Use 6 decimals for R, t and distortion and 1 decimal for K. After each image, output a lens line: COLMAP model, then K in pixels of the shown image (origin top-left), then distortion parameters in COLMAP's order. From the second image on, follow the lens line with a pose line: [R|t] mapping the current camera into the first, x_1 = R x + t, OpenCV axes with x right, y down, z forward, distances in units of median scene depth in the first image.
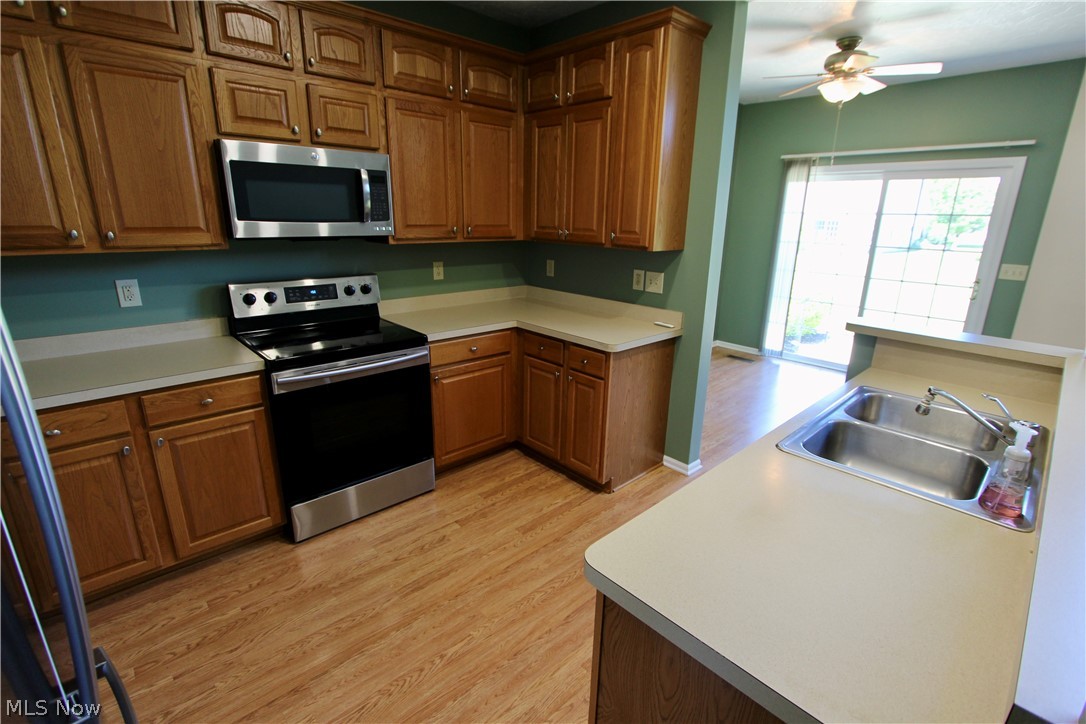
lens RADIAL K [[500.0, 0, 553.2], [0, 500.0, 358.6], [0, 0, 1]] dist [-0.012469, -0.000419]
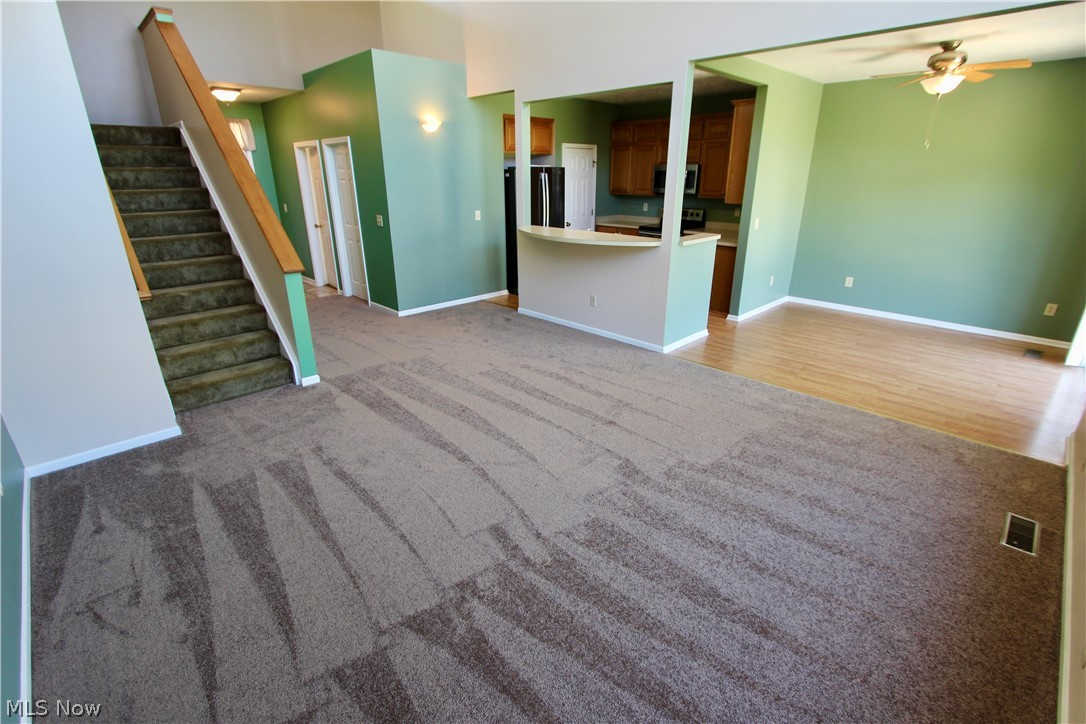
lens RADIAL K [[500.0, 0, 550.8], [0, 500.0, 359.6], [0, 0, 1]] dist [-0.012469, -0.000419]
pose [[0.031283, 0.333174, -0.942346, 2.507534], [-0.279770, 0.908040, 0.311757, -0.052519], [0.959557, 0.253888, 0.121618, 0.137050]]
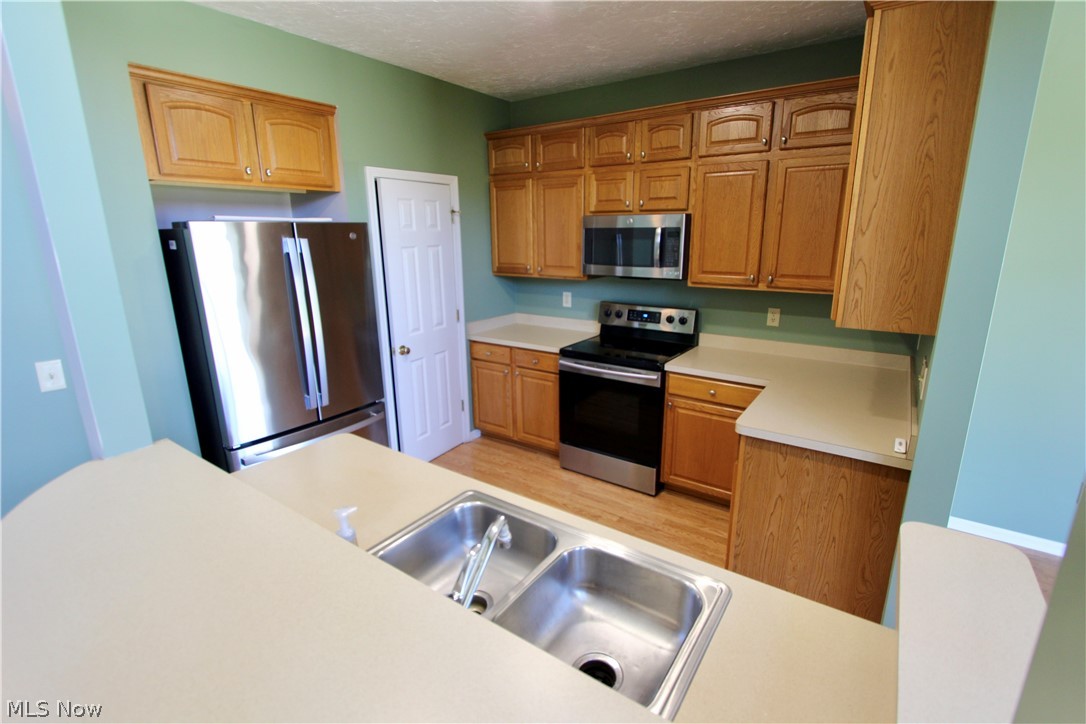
lens RADIAL K [[500.0, 0, 547.9], [0, 500.0, 360.9], [0, 0, 1]] dist [-0.012469, -0.000419]
pose [[0.206386, 0.226718, -0.951842, 0.784929], [-0.262789, 0.949889, 0.169273, -0.176921], [0.942522, 0.215198, 0.255622, 0.428859]]
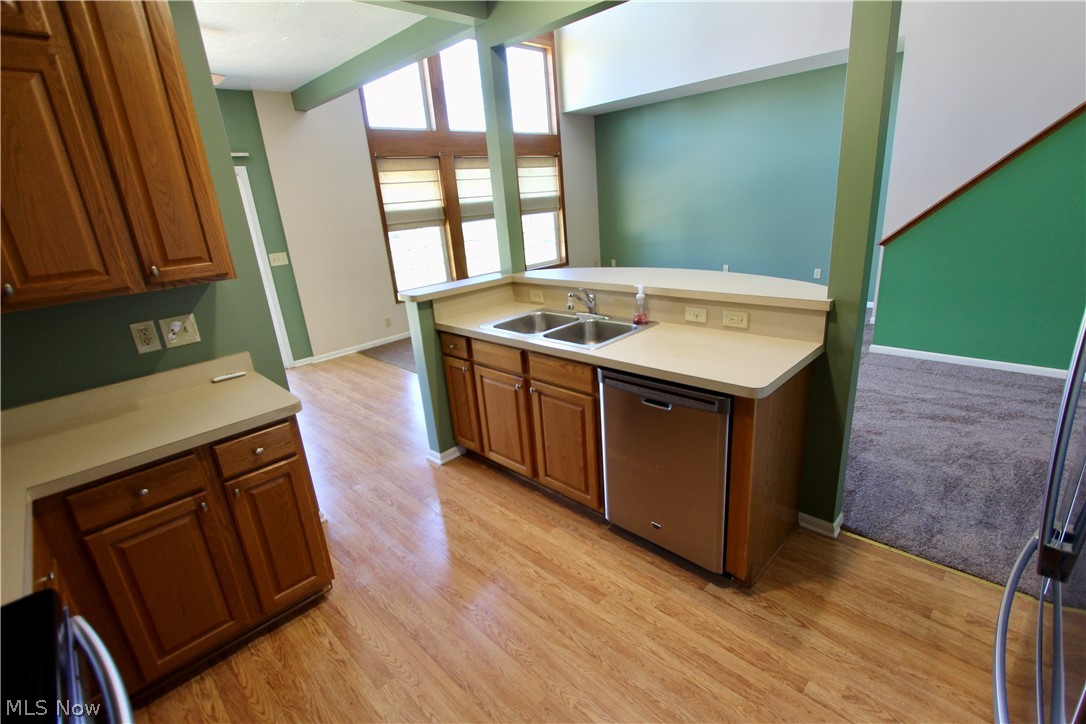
lens RADIAL K [[500.0, 0, 546.0], [0, 500.0, 358.5], [0, 0, 1]] dist [-0.012469, -0.000419]
pose [[-0.033879, -0.326350, 0.944642, -0.539874], [0.349594, 0.881604, 0.317110, -0.179436], [-0.936289, 0.340984, 0.084222, 0.537850]]
